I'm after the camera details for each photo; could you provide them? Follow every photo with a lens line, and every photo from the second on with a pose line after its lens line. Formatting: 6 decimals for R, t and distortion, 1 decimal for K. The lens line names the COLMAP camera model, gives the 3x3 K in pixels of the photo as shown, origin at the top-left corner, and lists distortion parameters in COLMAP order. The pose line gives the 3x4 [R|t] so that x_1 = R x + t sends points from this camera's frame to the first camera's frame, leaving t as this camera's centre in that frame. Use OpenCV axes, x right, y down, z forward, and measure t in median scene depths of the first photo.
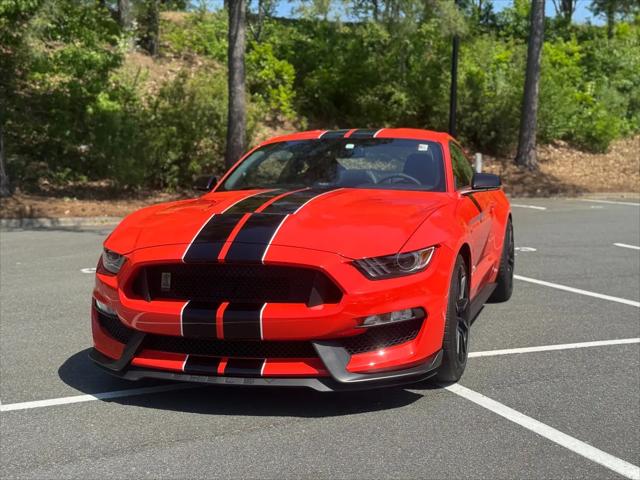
lens RADIAL K [[899.0, 0, 320.0], [0, 899.0, 240.0], [0, 0, 1]] dist [0.168099, -0.327566]
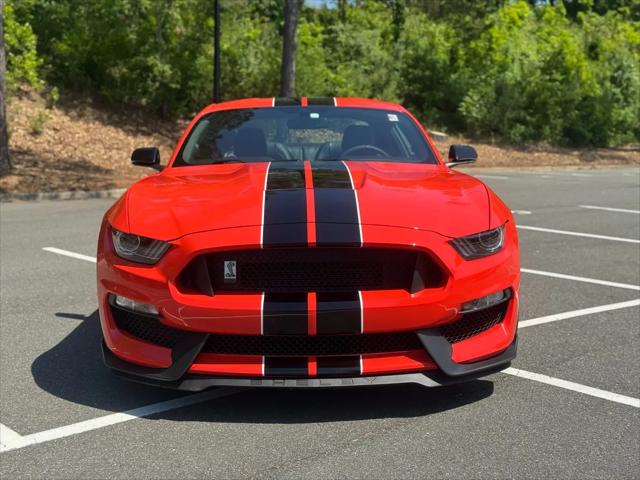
lens RADIAL K [[899.0, 0, 320.0], [0, 899.0, 240.0], [0, 0, 1]] dist [0.168099, -0.327566]
pose [[0.946823, -0.030626, 0.320295, -0.362951], [0.022909, 0.999350, 0.027834, -0.004456], [-0.320939, -0.019016, 0.946909, 0.181412]]
